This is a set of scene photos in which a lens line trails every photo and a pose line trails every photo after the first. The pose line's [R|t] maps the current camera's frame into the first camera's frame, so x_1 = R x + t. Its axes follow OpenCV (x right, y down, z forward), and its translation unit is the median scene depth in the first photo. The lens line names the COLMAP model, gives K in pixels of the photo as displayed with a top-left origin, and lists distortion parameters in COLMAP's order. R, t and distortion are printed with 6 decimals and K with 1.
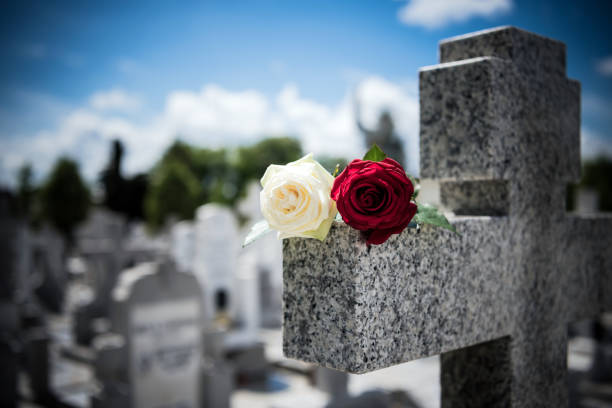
lens RADIAL K [[701.6, 0, 306.7], [0, 701.6, 199.9], [0, 0, 1]] dist [0.032399, 0.000000]
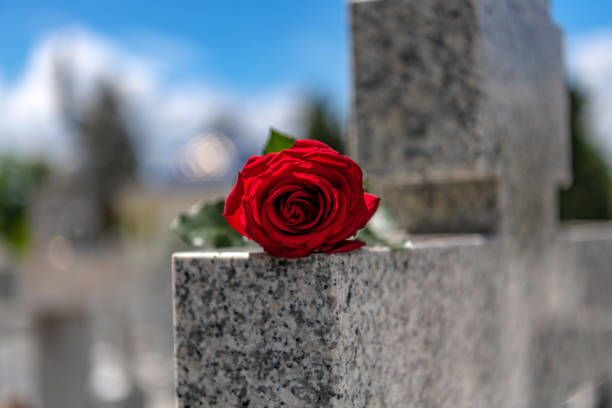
lens RADIAL K [[1079.3, 0, 305.3], [0, 1079.3, 206.2], [0, 0, 1]] dist [0.015081, 0.000000]
pose [[0.956674, -0.019604, 0.290501, -0.185270], [0.023585, 0.999670, -0.010210, 0.002746], [-0.290205, 0.016619, 0.956820, 0.154534]]
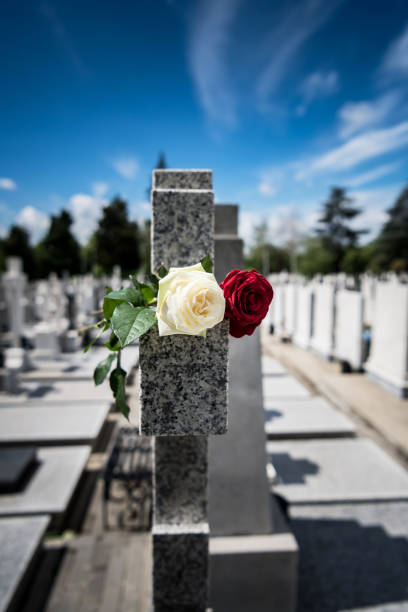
lens RADIAL K [[409.1, 0, 204.1], [0, 409.1, 310.1], [0, 0, 1]] dist [-0.009968, -0.000238]
pose [[0.643498, -0.077558, 0.761508, -0.470260], [-0.012323, 0.993675, 0.111618, -0.059481], [-0.765348, -0.081210, 0.638472, 0.519185]]
